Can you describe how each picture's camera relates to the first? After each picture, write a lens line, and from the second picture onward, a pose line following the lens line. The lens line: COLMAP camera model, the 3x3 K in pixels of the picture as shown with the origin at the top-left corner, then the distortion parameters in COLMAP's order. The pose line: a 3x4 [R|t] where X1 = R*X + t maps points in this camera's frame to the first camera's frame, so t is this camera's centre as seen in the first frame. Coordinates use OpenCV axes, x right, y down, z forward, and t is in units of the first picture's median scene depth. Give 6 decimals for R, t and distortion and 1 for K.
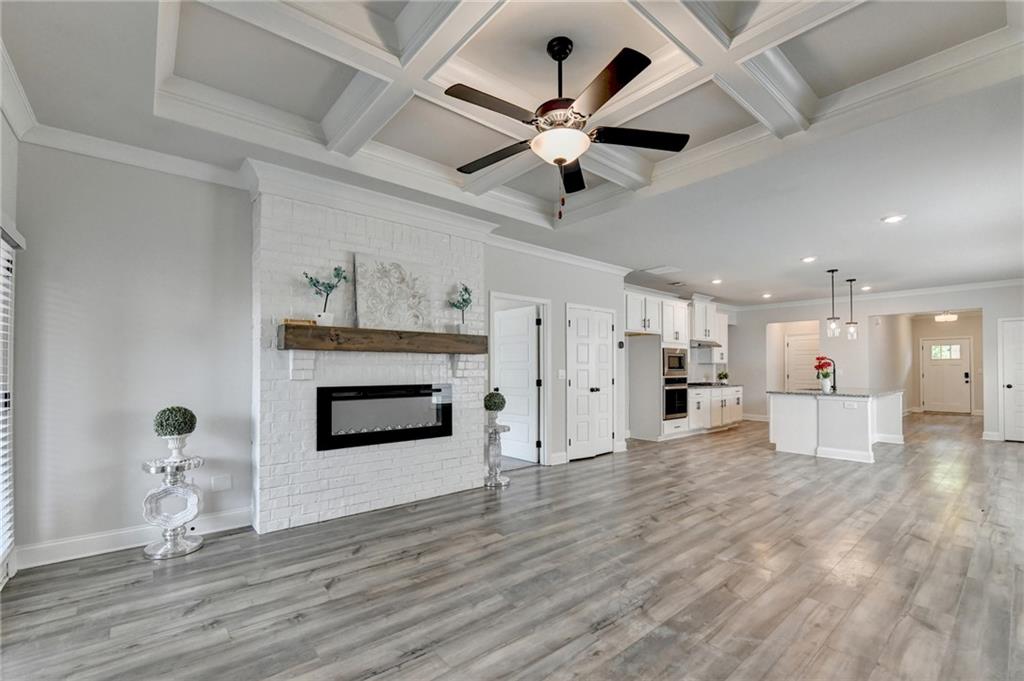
lens RADIAL K [[420.1, 0, 492.8], [0, 420.1, 364.9], [0, 0, 1]] dist [-0.001187, -0.006577]
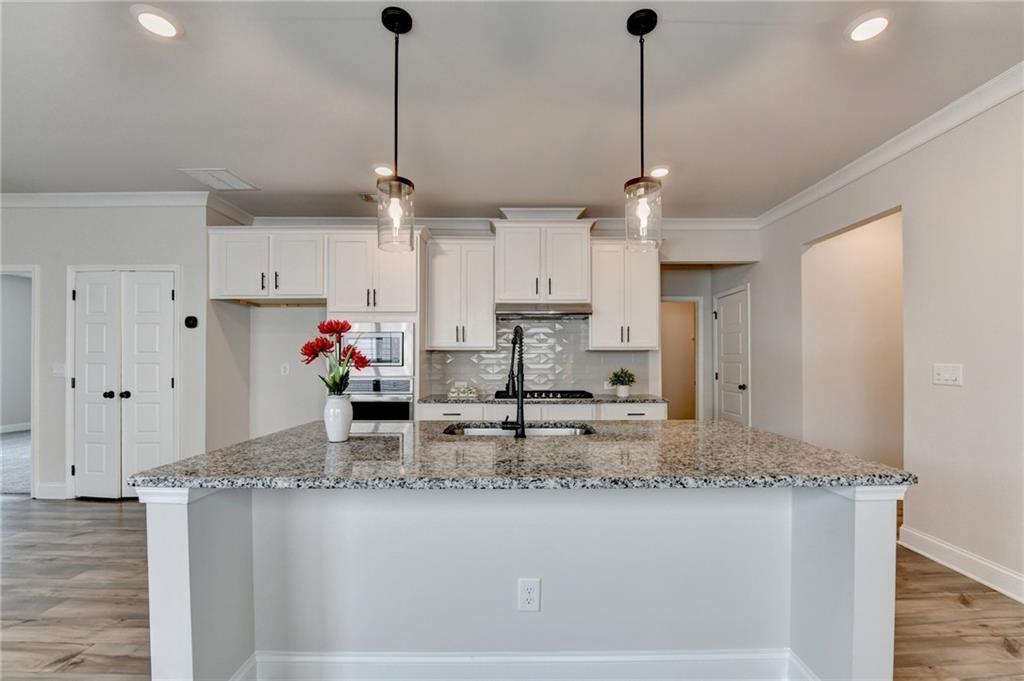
lens RADIAL K [[423.7, 0, 530.5], [0, 423.7, 369.3], [0, 0, 1]] dist [0.000649, -0.000007]
pose [[0.793374, 0.010811, -0.608638, 0.945881], [0.002618, 0.999772, 0.021170, 0.007566], [0.608728, -0.018389, 0.793166, 0.727721]]
